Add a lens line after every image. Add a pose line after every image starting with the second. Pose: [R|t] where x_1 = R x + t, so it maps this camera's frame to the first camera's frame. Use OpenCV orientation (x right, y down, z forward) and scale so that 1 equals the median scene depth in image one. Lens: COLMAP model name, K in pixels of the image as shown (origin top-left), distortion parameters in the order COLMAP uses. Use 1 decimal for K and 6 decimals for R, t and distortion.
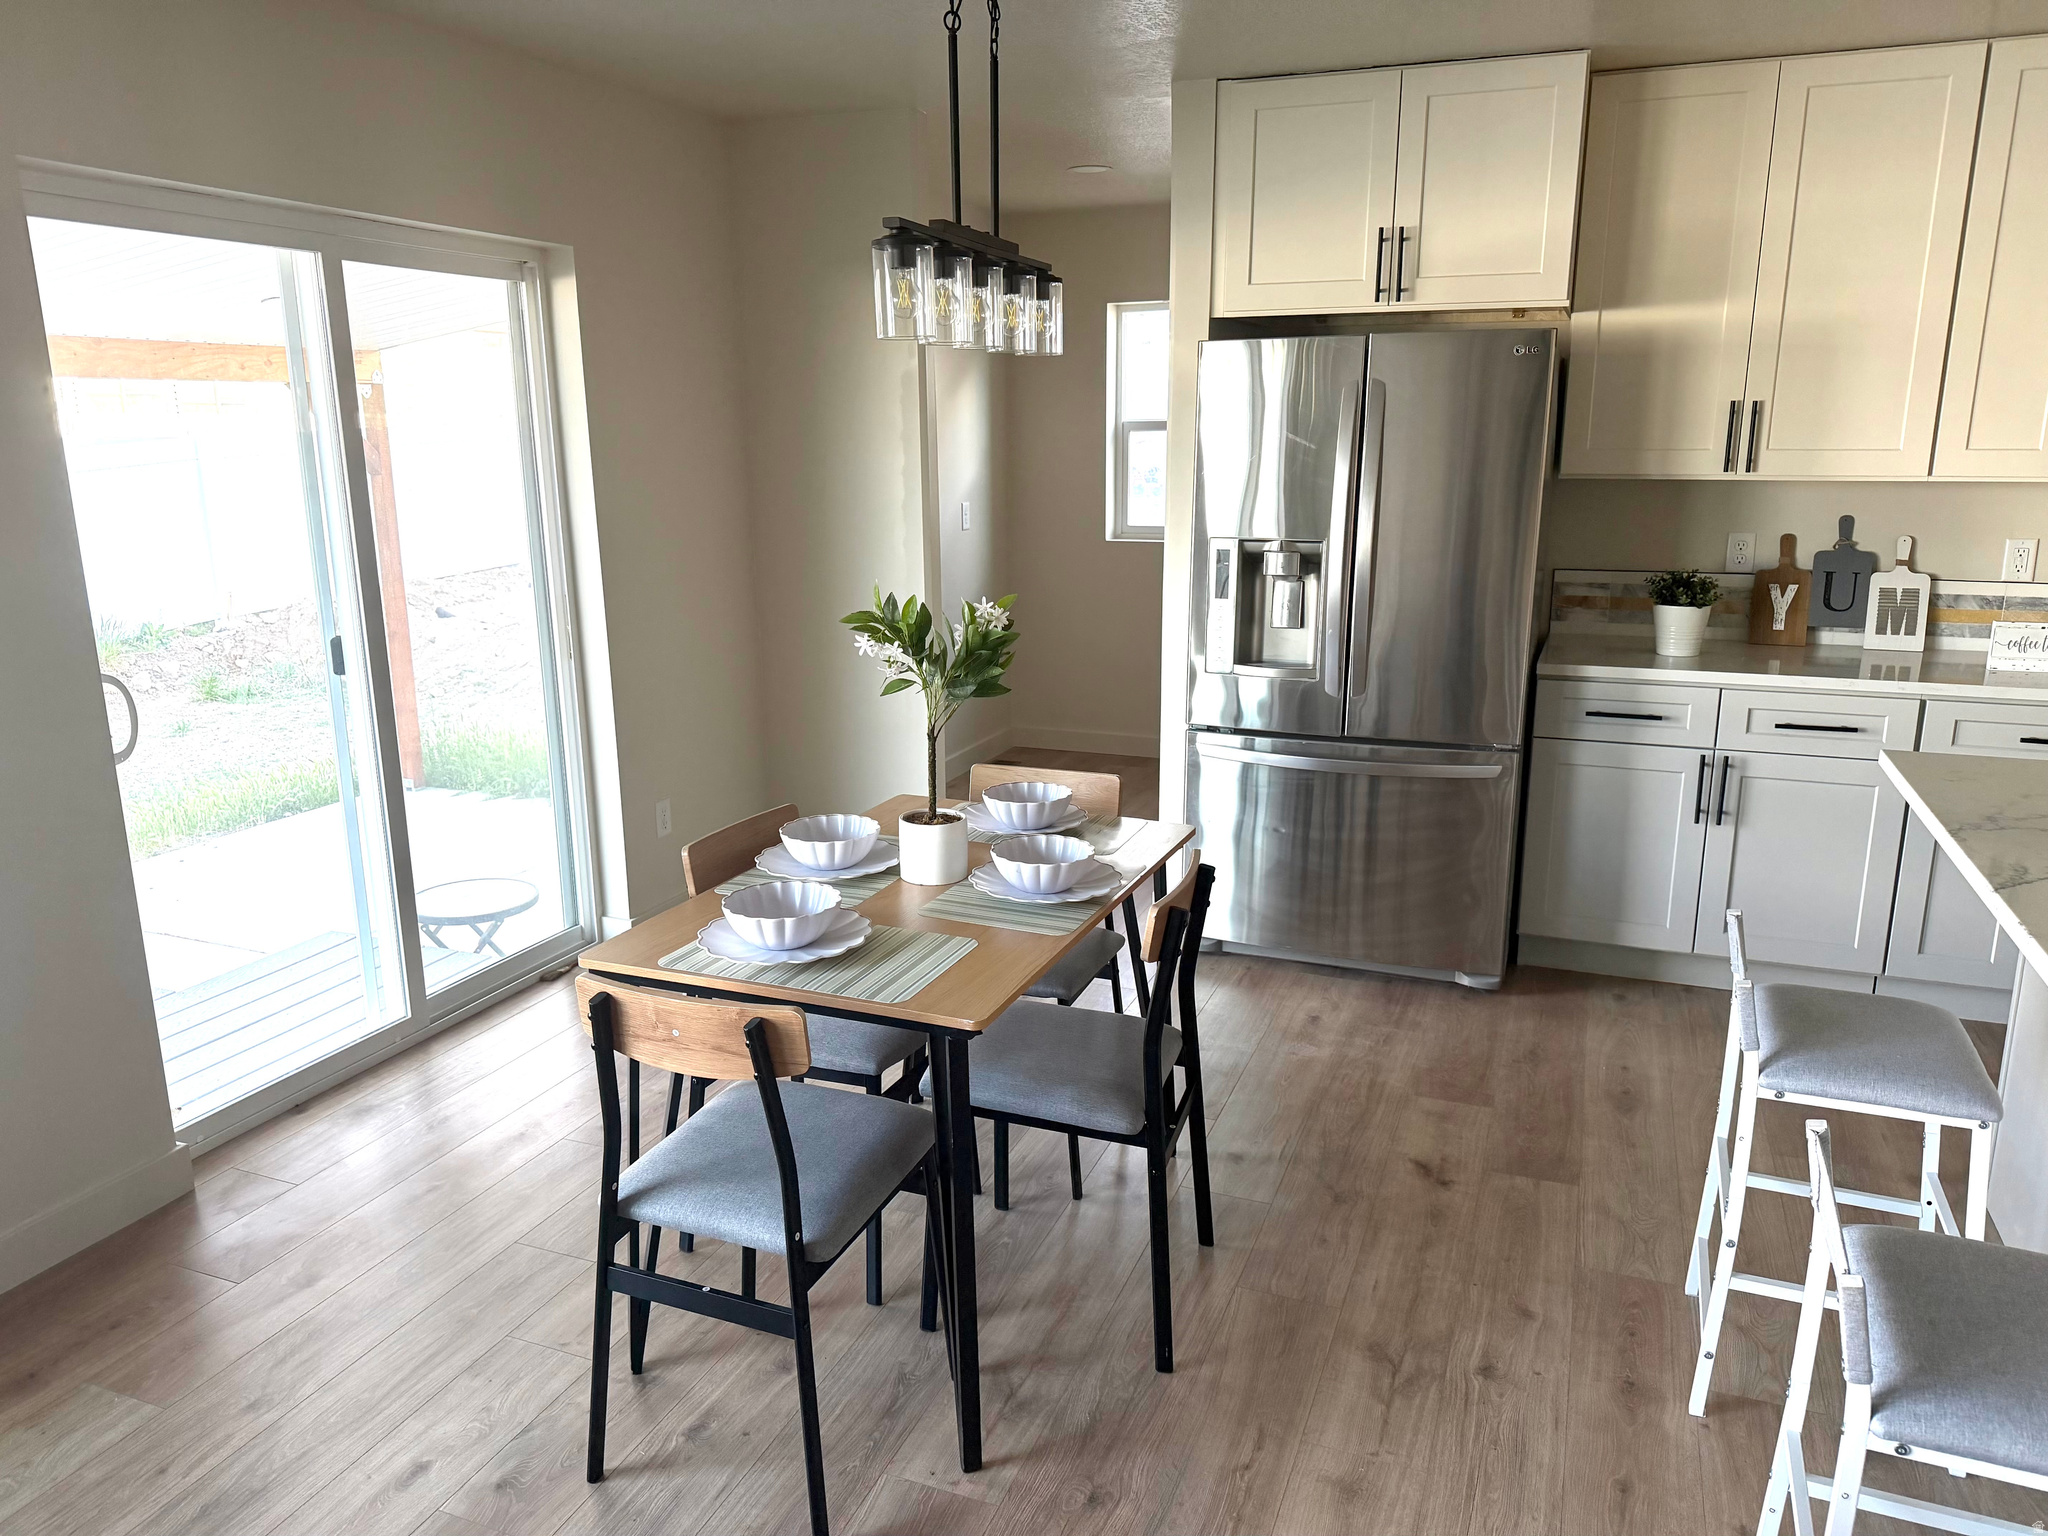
lens RADIAL K [[1437.7, 0, 1019.5], [0, 1437.7, 771.1], [0, 0, 1]] dist [0.077017, -0.113662]
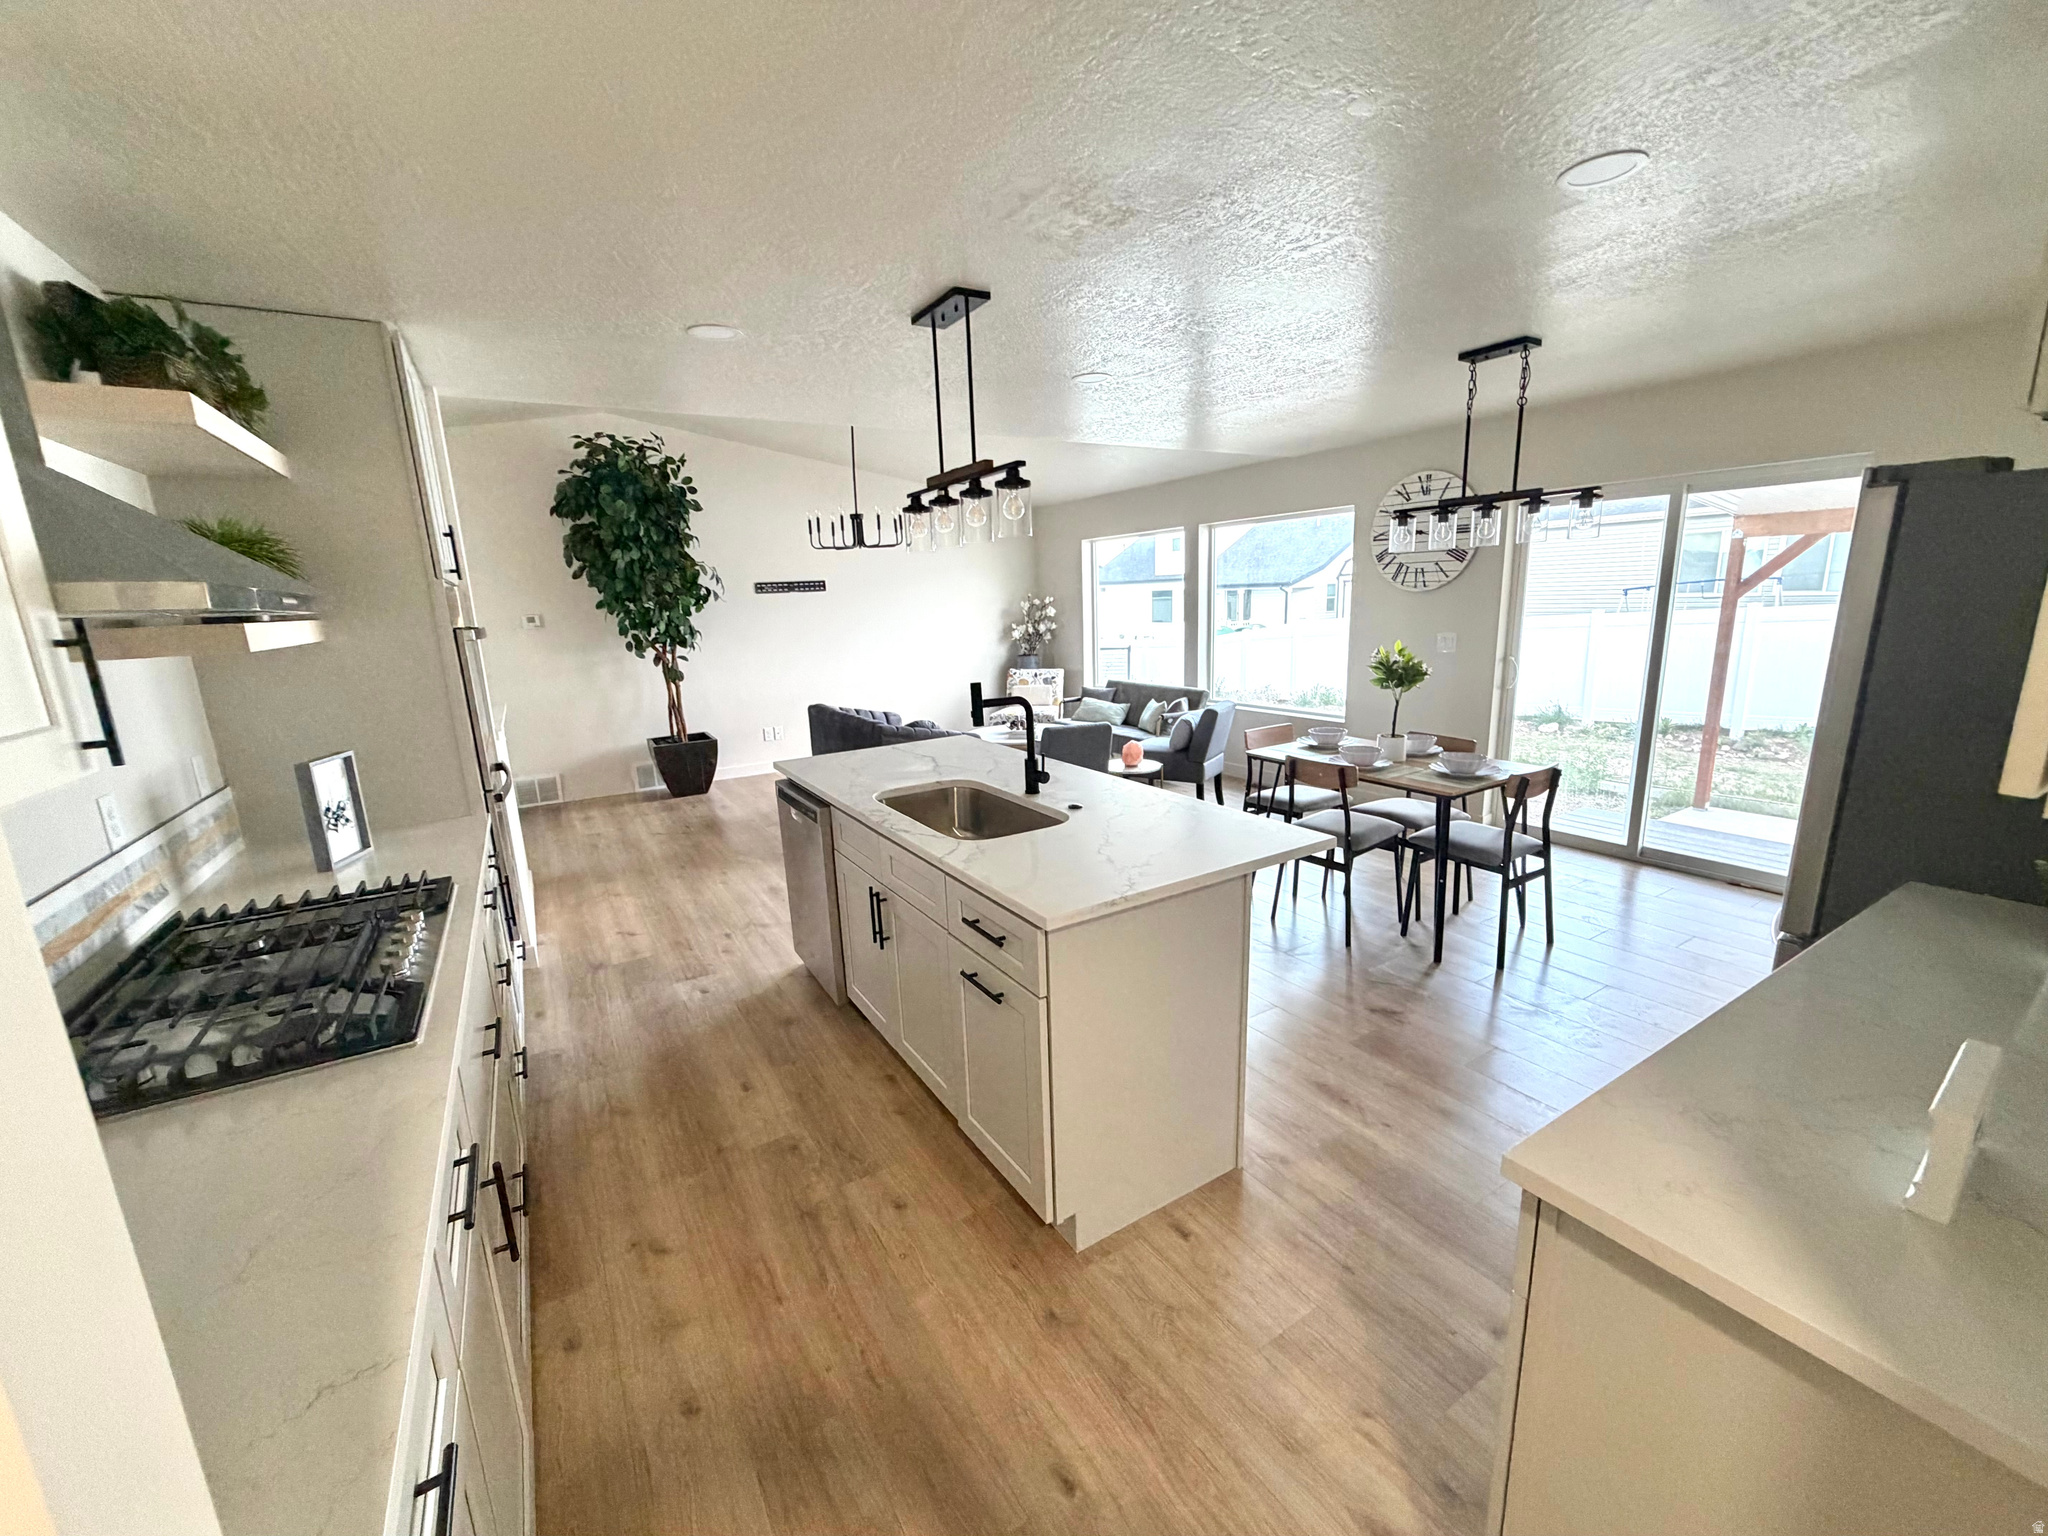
lens RADIAL K [[816.6, 0, 1017.7], [0, 816.6, 765.8], [0, 0, 1]] dist [-0.001112, 0.000707]
pose [[-0.593742, 0.198214, -0.779860, 0.990461], [-0.144669, 0.927096, 0.345779, -0.215773], [0.791544, 0.318125, -0.521781, 0.832586]]
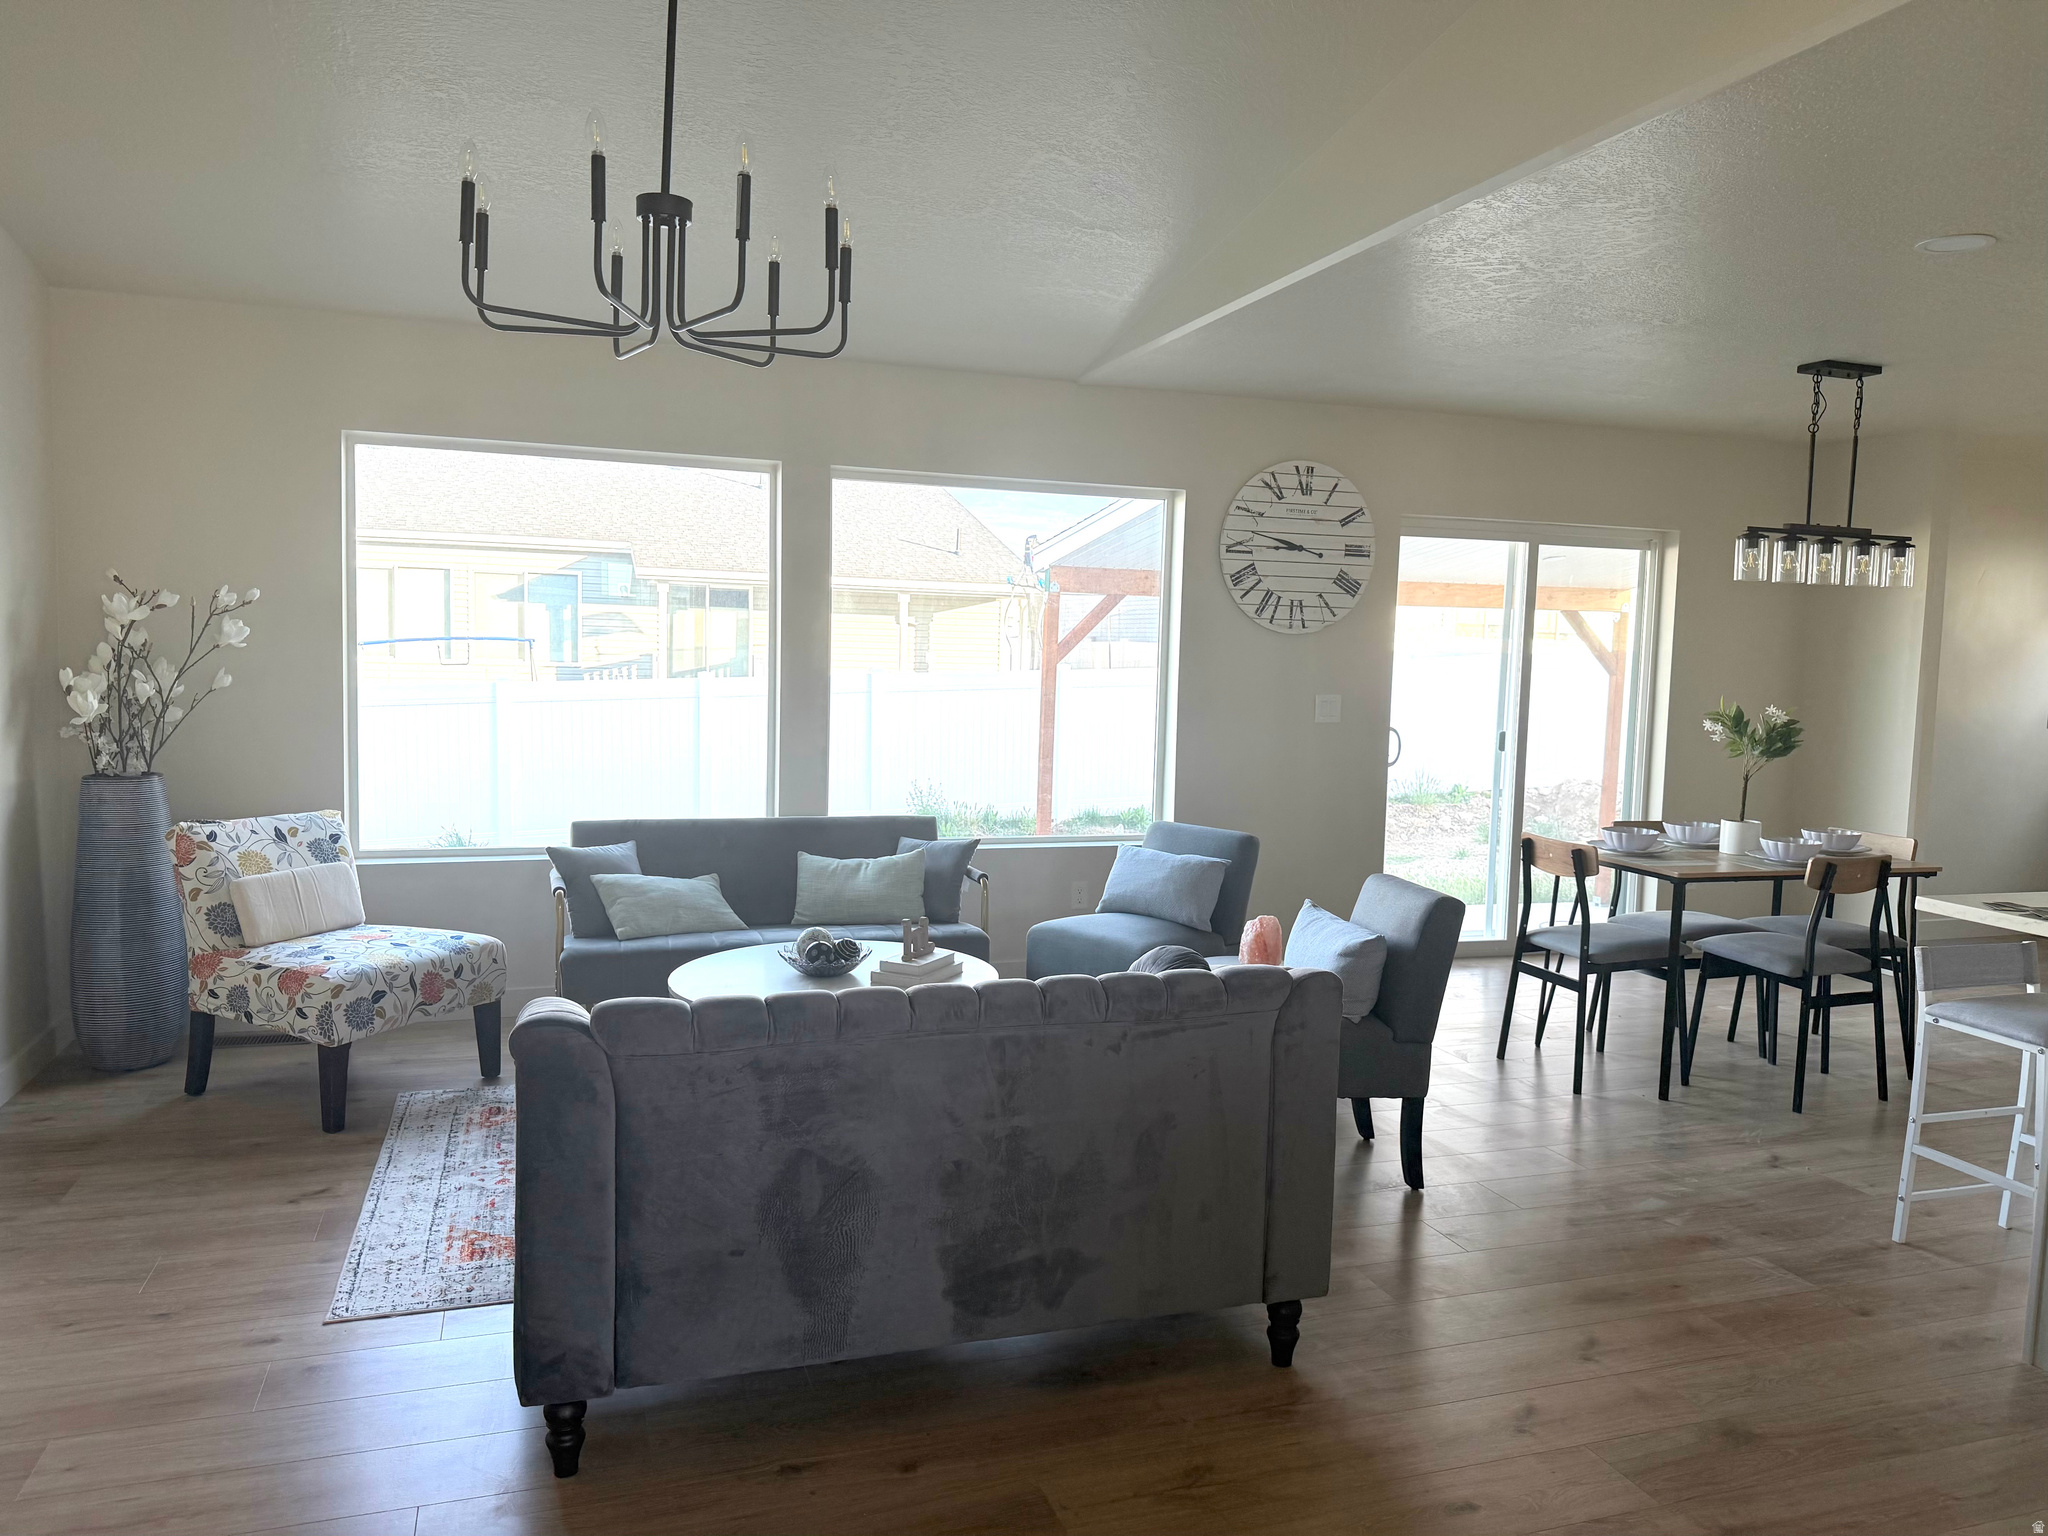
lens RADIAL K [[1437.7, 0, 1019.5], [0, 1437.7, 771.1], [0, 0, 1]] dist [0.077017, -0.113662]
pose [[0.654102, 0.091387, -0.750866, 0.509319], [-0.208462, 0.976012, -0.062808, 0.193827], [0.727114, 0.197610, 0.657462, -0.659762]]
